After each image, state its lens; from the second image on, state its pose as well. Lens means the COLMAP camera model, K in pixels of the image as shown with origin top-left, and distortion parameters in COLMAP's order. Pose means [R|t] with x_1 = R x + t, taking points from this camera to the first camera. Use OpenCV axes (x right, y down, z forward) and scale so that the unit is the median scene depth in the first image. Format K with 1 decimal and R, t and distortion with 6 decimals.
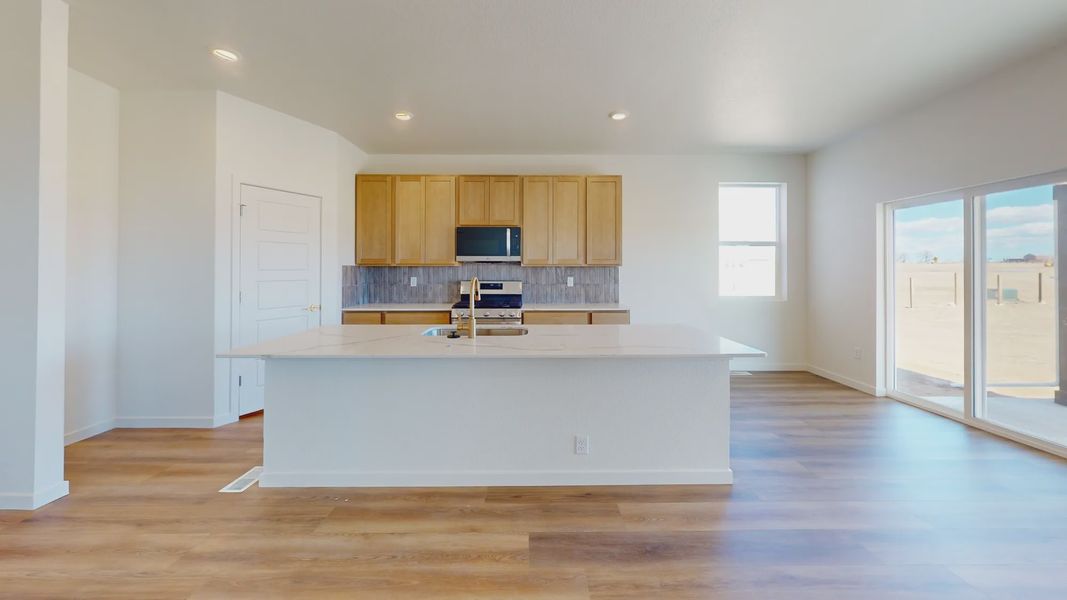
lens RADIAL K [[377.8, 0, 533.2], [0, 377.8, 272.6], [0, 0, 1]] dist [0.000339, 0.000120]
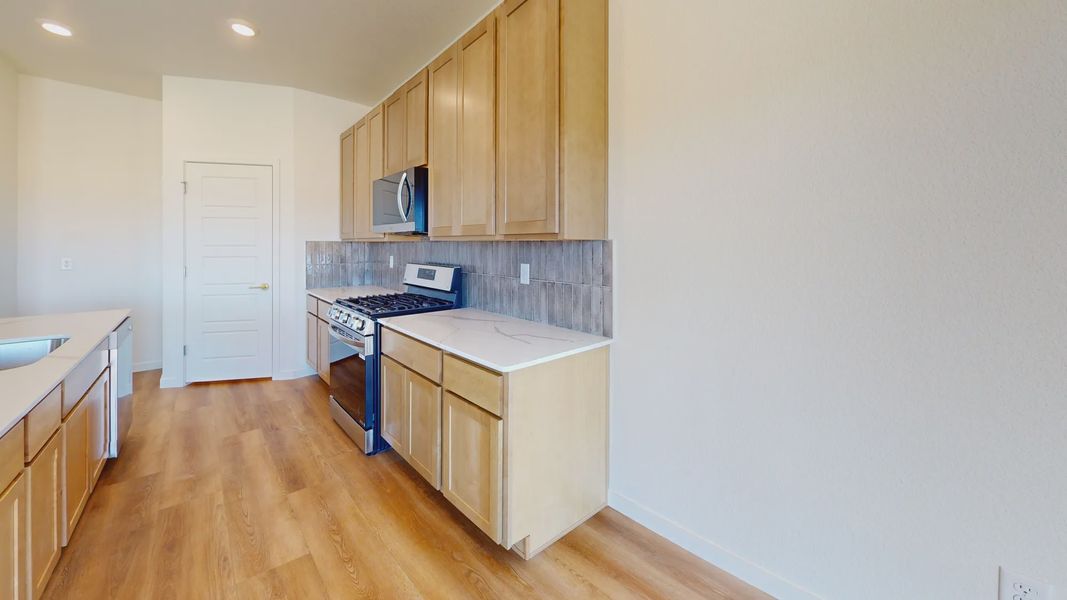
lens RADIAL K [[377.8, 0, 533.2], [0, 377.8, 272.6], [0, 0, 1]] dist [0.000339, 0.000120]
pose [[0.683769, 0.055139, -0.727612, 0.465638], [-0.011163, 0.997815, 0.065125, -0.008039], [0.729613, -0.036408, 0.682891, 0.714810]]
